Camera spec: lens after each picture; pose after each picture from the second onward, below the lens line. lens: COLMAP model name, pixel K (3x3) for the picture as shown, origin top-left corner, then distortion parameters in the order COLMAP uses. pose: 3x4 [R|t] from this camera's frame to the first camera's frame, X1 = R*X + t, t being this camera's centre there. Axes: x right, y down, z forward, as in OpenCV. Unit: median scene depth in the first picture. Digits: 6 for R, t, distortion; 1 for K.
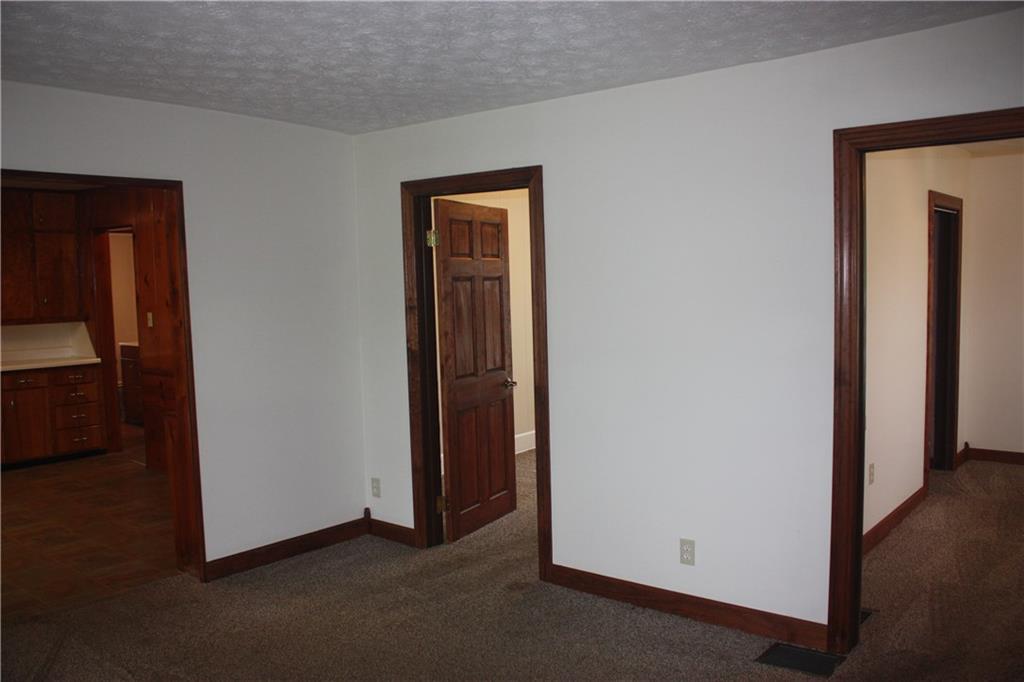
lens RADIAL K [[863.8, 0, 511.4], [0, 863.8, 351.4], [0, 0, 1]] dist [-0.160280, 0.140863]
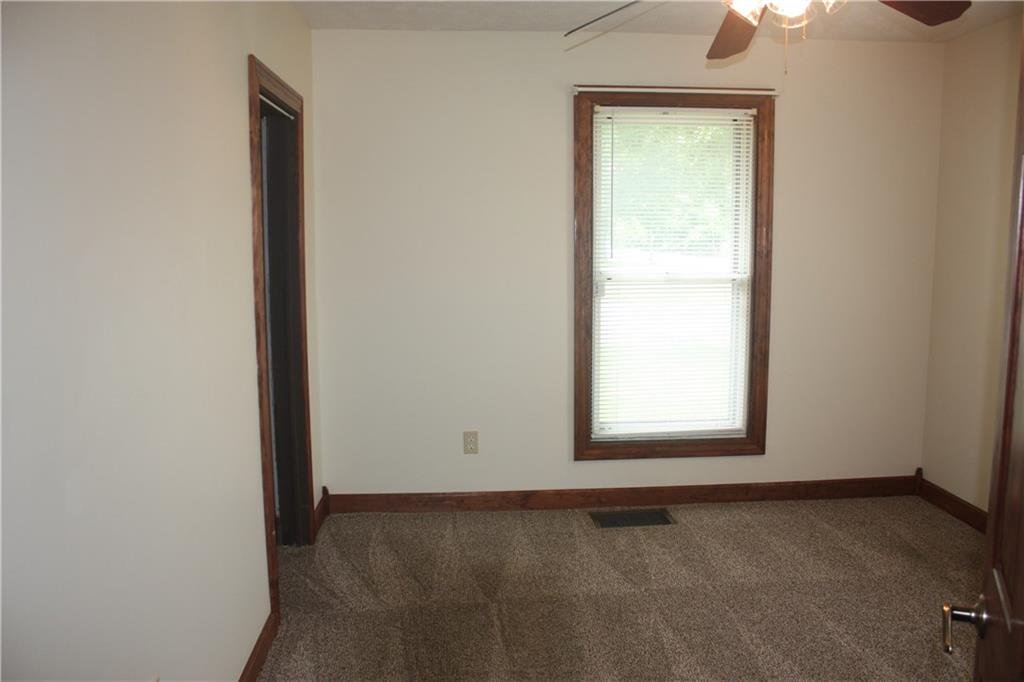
lens RADIAL K [[863.8, 0, 511.4], [0, 863.8, 351.4], [0, 0, 1]] dist [-0.160280, 0.140863]
pose [[0.728008, -0.073698, 0.681596, 0.222764], [0.039553, 0.997064, 0.065562, -0.034101], [-0.684426, -0.020770, 0.728786, 0.449301]]
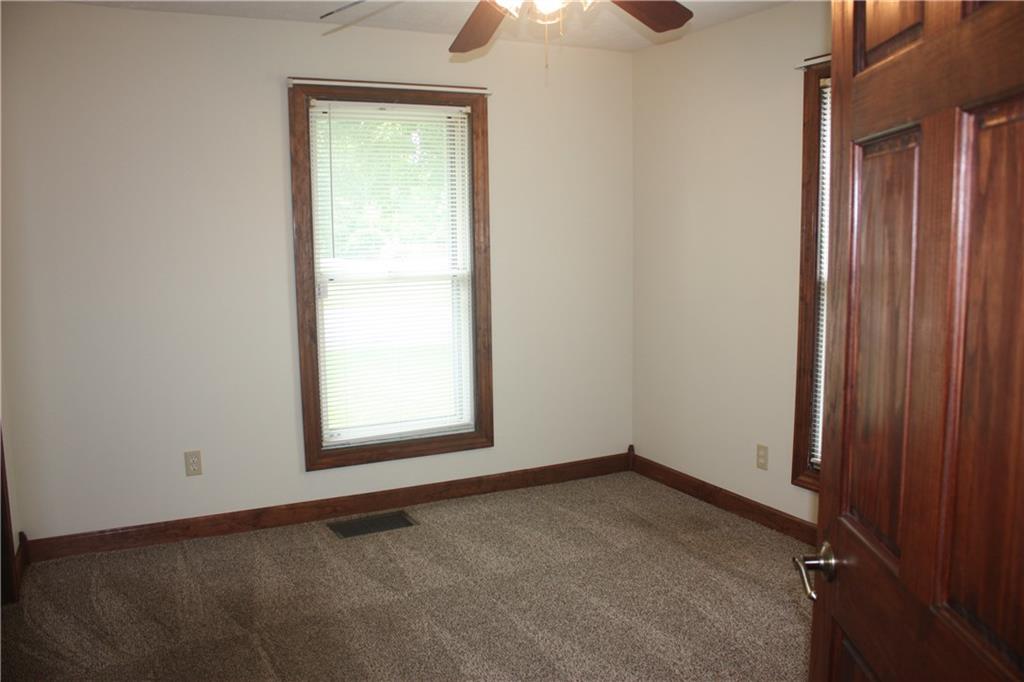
lens RADIAL K [[863.8, 0, 511.4], [0, 863.8, 351.4], [0, 0, 1]] dist [-0.160280, 0.140863]
pose [[0.406162, -0.106230, 0.907605, 0.204542], [0.074577, 0.993760, 0.082940, -0.033171], [-0.910753, 0.033999, 0.411550, 0.502137]]
